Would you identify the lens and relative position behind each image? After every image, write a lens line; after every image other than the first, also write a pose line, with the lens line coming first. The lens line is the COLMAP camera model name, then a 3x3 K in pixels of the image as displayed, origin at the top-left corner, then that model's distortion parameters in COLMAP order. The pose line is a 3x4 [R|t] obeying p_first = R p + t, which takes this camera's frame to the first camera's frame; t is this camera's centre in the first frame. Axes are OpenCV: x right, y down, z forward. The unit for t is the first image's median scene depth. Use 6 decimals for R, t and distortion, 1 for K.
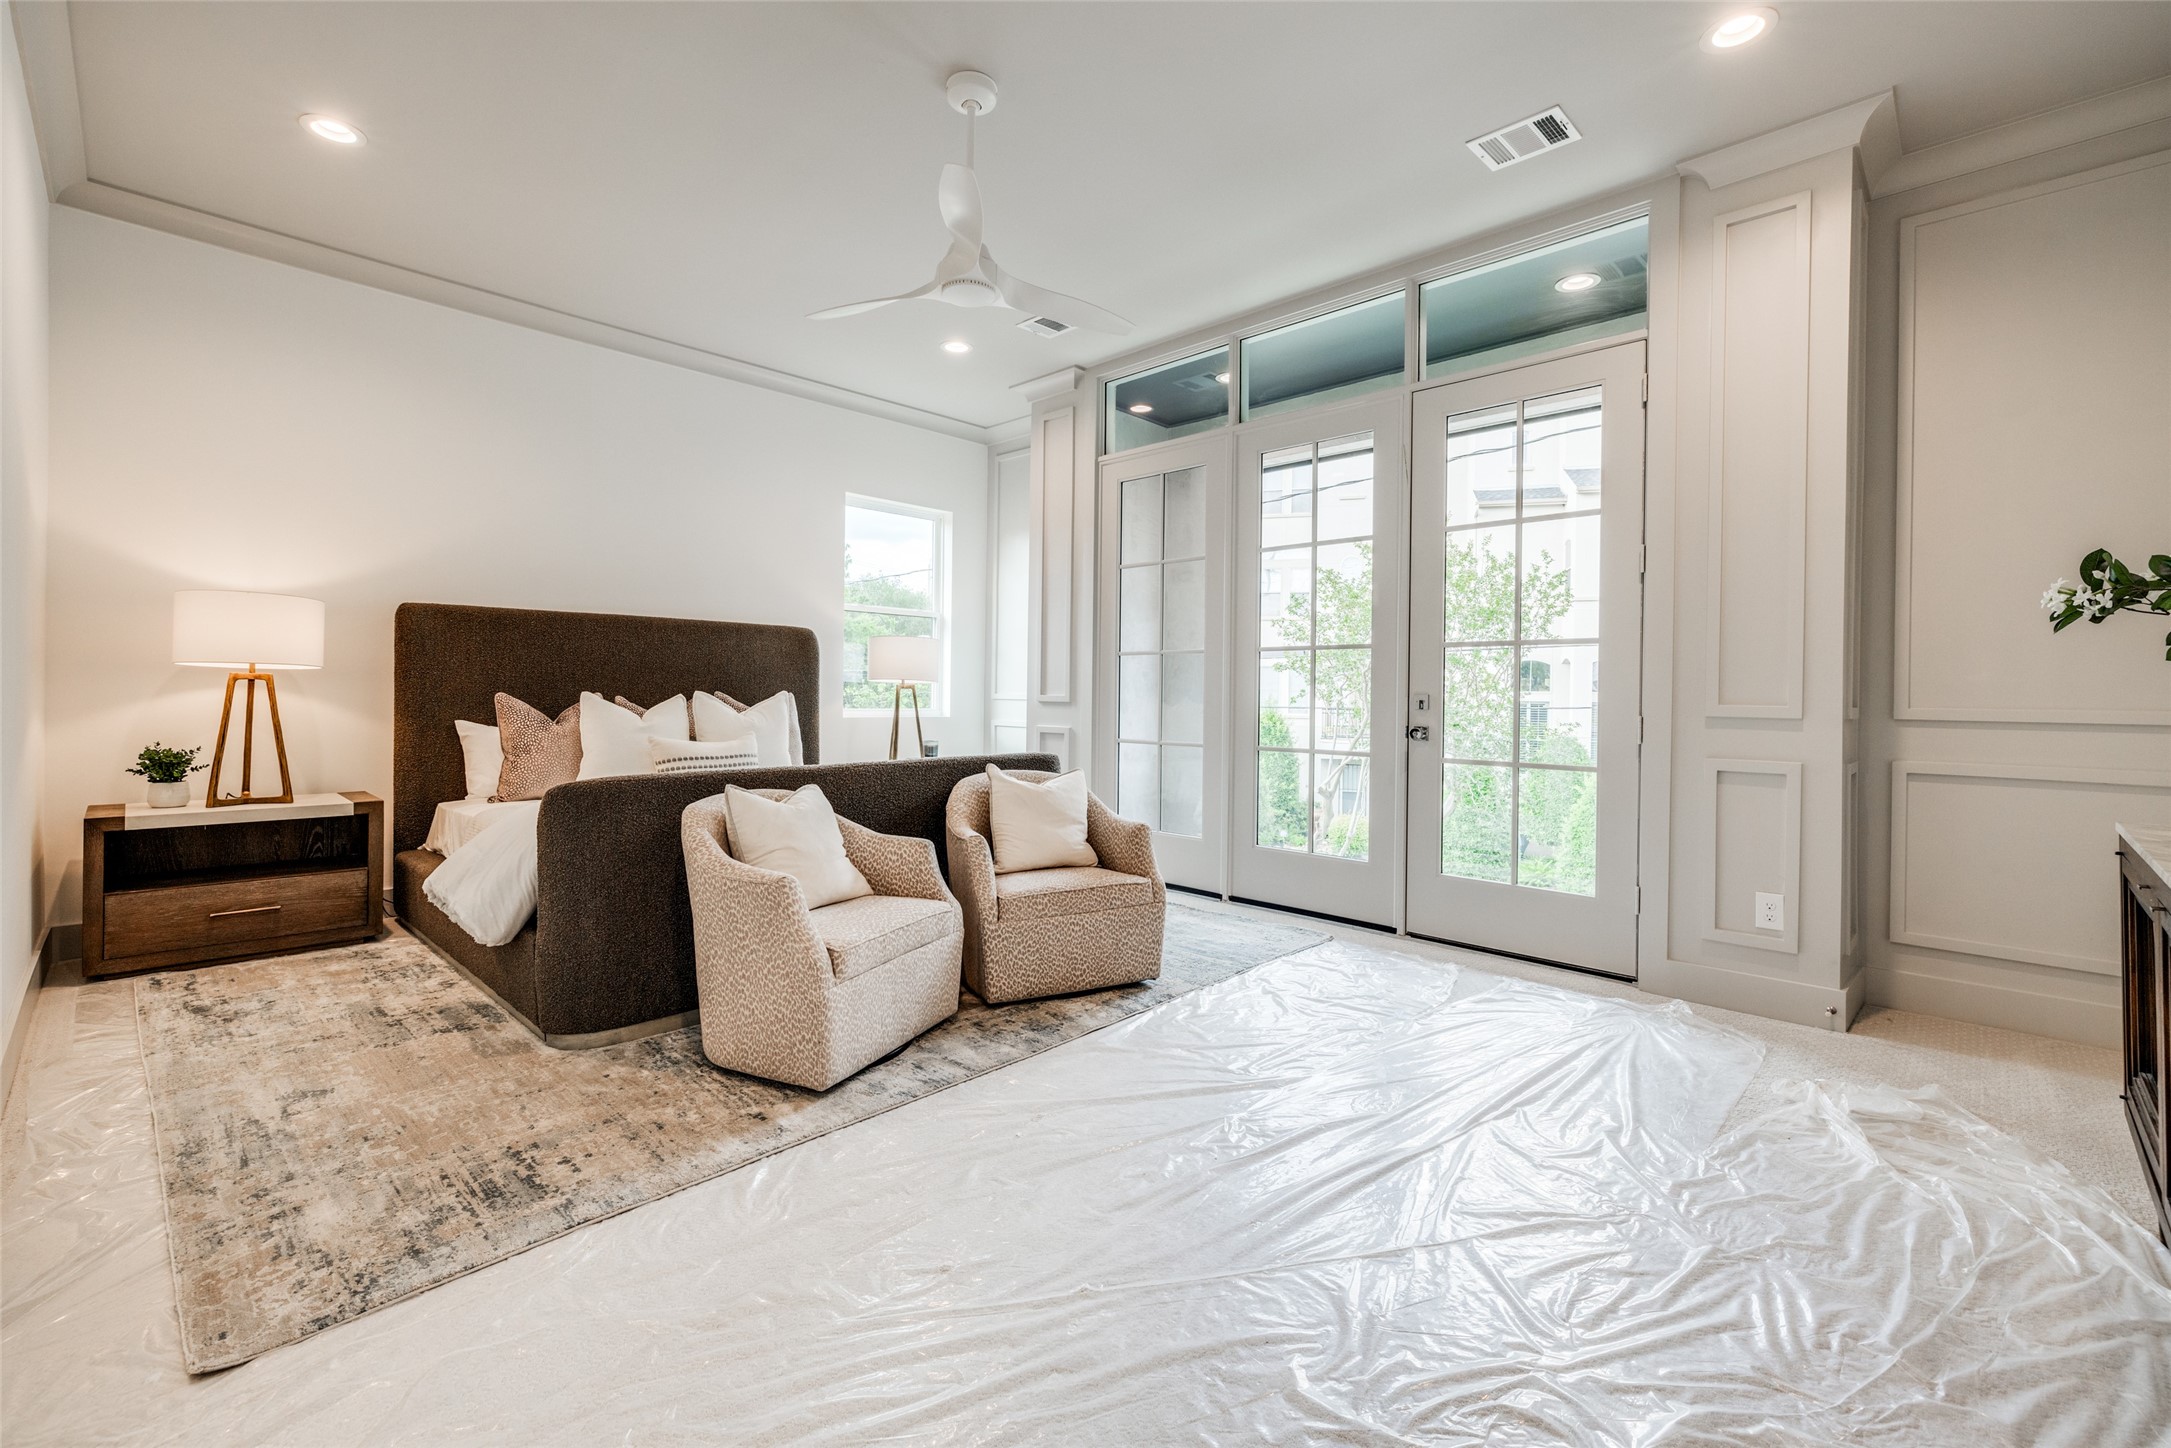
lens RADIAL K [[923.9, 0, 1092.5], [0, 923.9, 701.5], [0, 0, 1]] dist [-0.002441, -0.000182]
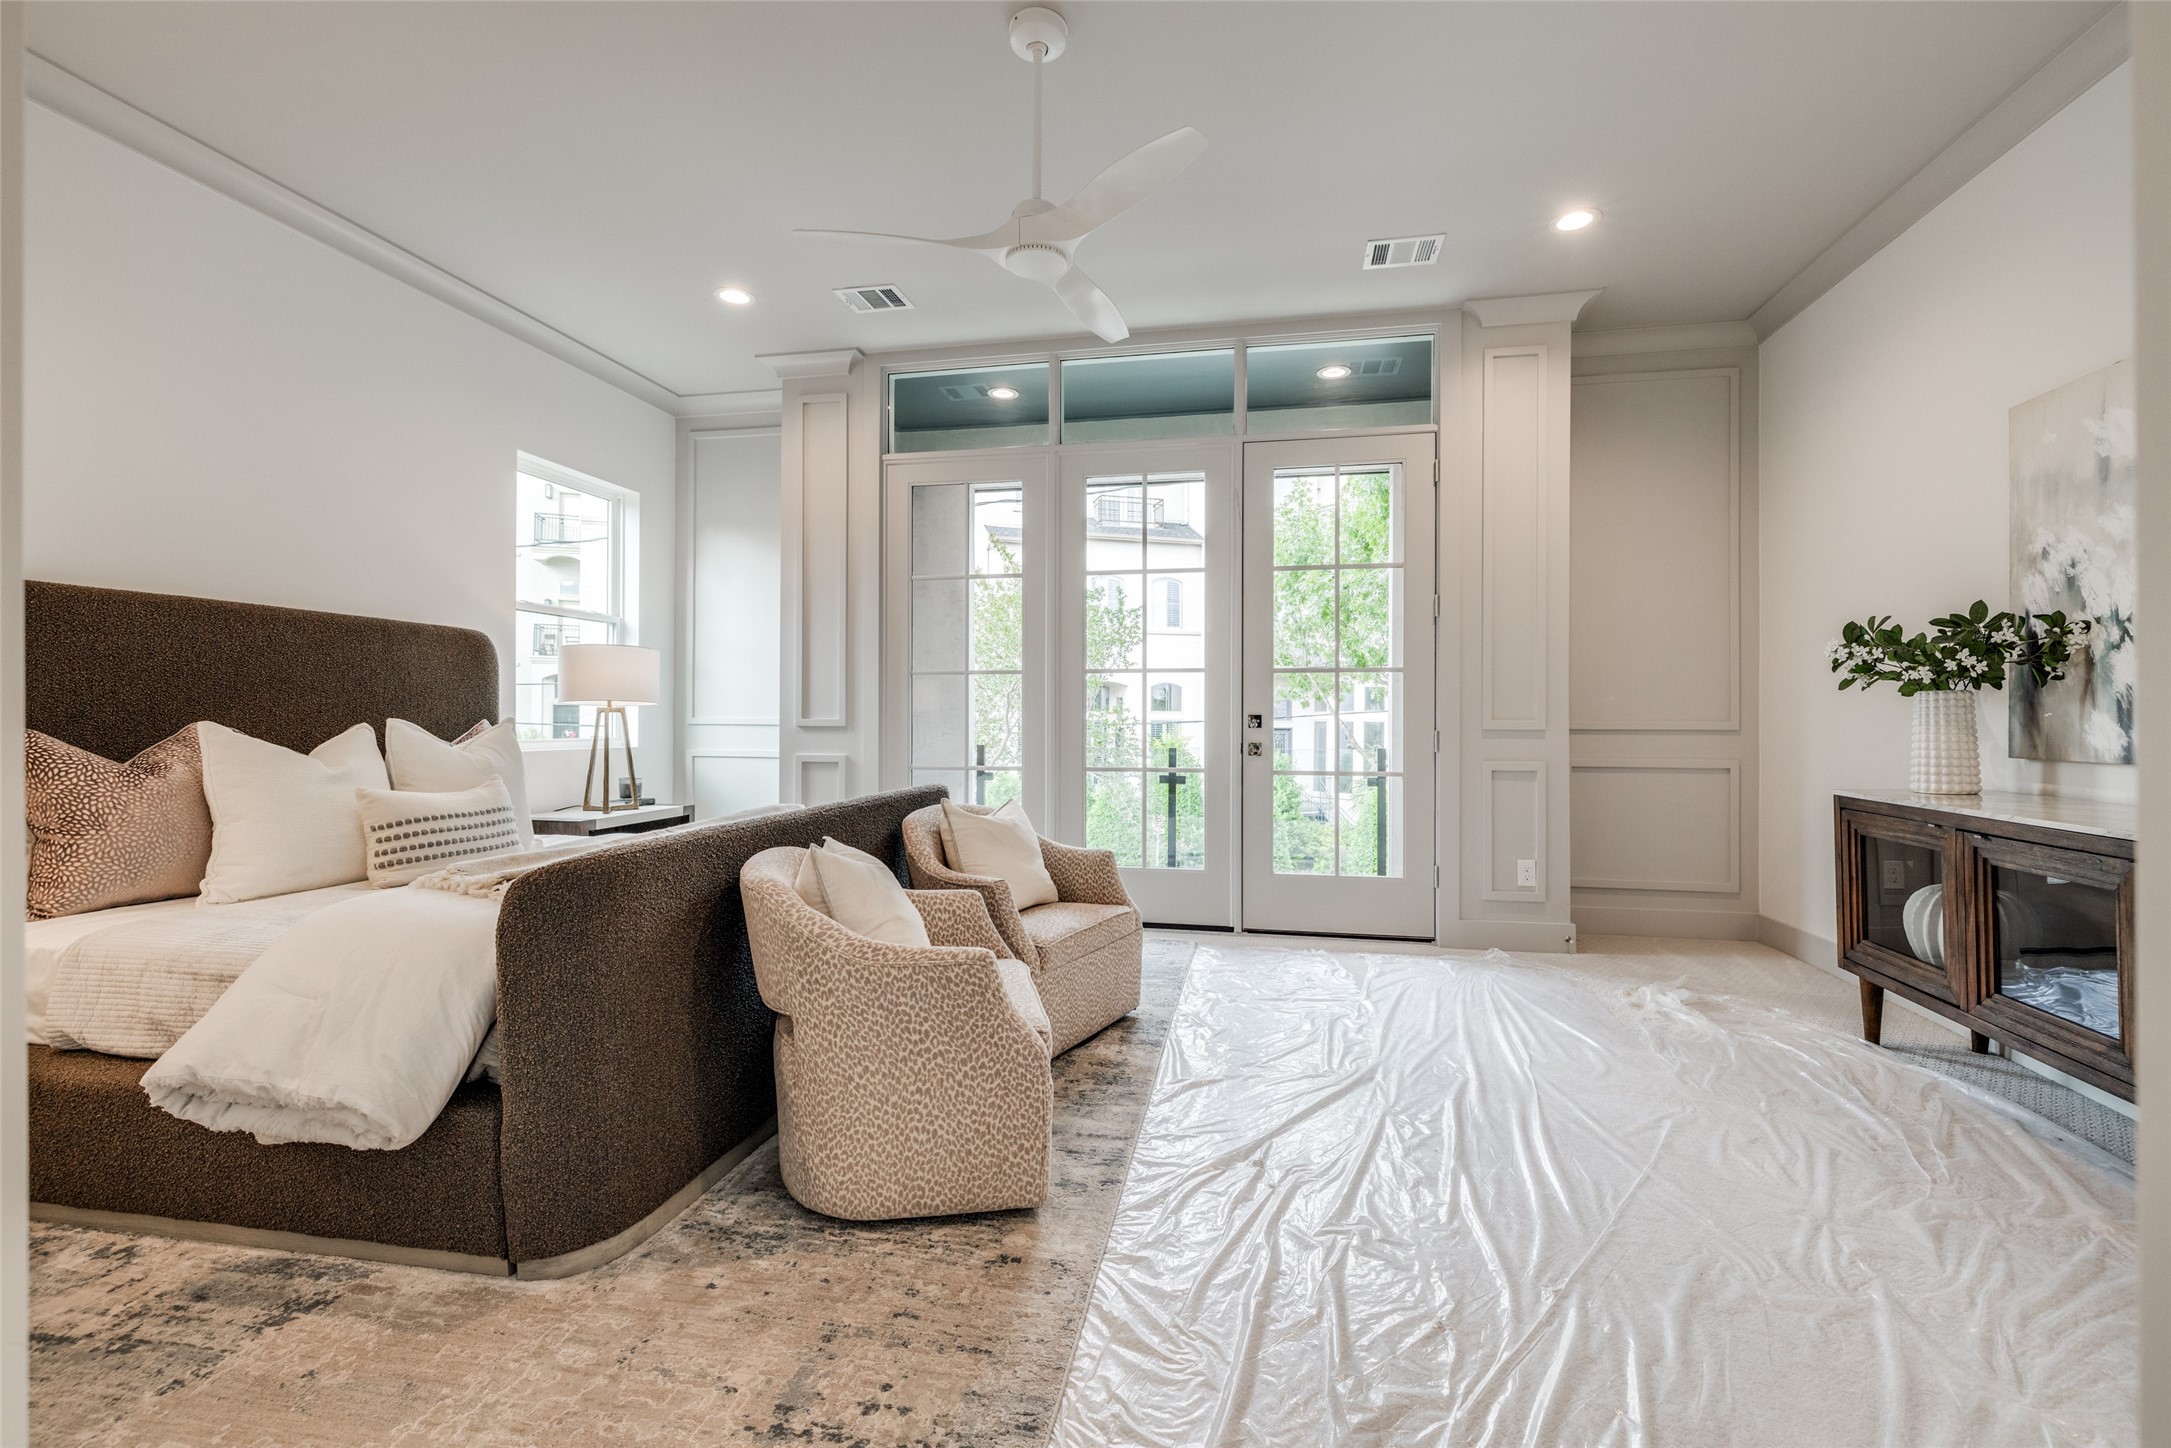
lens RADIAL K [[926.2, 0, 1089.9], [0, 926.2, 715.2], [0, 0, 1]] dist [-0.000279, -0.000073]
pose [[0.833729, -0.009192, 0.552097, -0.525276], [0.012951, 0.999912, -0.002909, -0.007192], [-0.552022, 0.009575, 0.833775, 0.215358]]
